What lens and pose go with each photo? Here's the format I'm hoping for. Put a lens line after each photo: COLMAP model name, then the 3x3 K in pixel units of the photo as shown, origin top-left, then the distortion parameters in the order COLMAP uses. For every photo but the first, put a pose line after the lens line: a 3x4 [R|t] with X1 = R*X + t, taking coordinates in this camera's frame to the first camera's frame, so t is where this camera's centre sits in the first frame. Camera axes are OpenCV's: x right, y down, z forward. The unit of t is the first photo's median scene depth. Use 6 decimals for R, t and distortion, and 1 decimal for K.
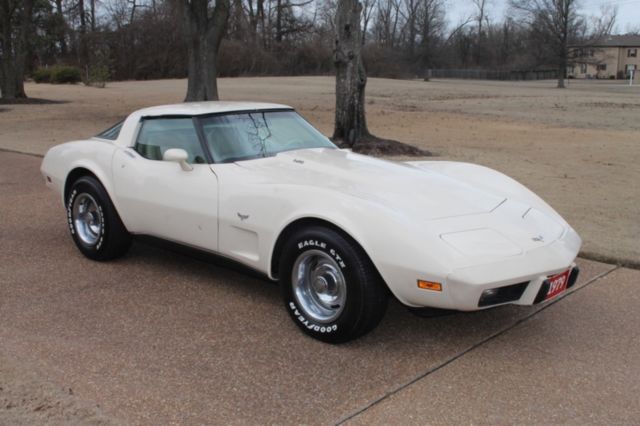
lens RADIAL K [[778.1, 0, 320.0], [0, 778.1, 213.0], [0, 0, 1]] dist [-0.062190, 0.067542]
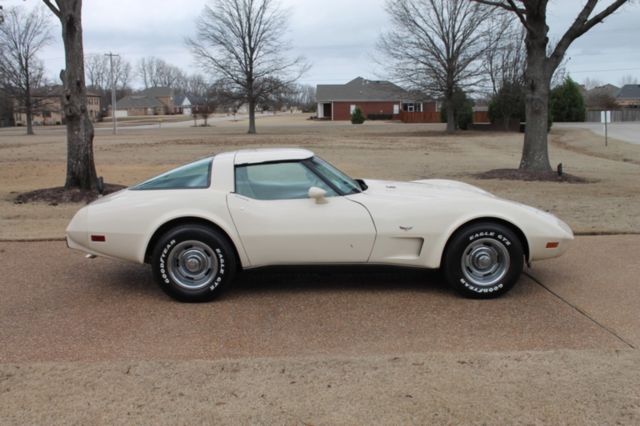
lens RADIAL K [[712.3, 0, 320.0], [0, 712.3, 213.0], [0, 0, 1]] dist [-0.072128, 0.037268]
pose [[0.693935, -0.118633, 0.710198, -0.896876], [0.151749, 0.988276, 0.016809, -0.054529], [-0.703865, 0.096107, 0.703802, 0.184681]]
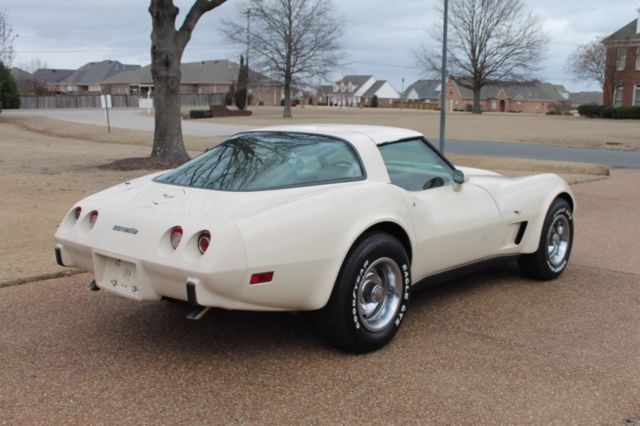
lens RADIAL K [[778.1, 0, 320.0], [0, 778.1, 213.0], [0, 0, 1]] dist [-0.062190, 0.067542]
pose [[-0.076695, -0.153241, 0.985208, -1.028820], [0.177158, 0.970301, 0.164714, -0.200188], [-0.981190, 0.187170, -0.047269, 1.112654]]
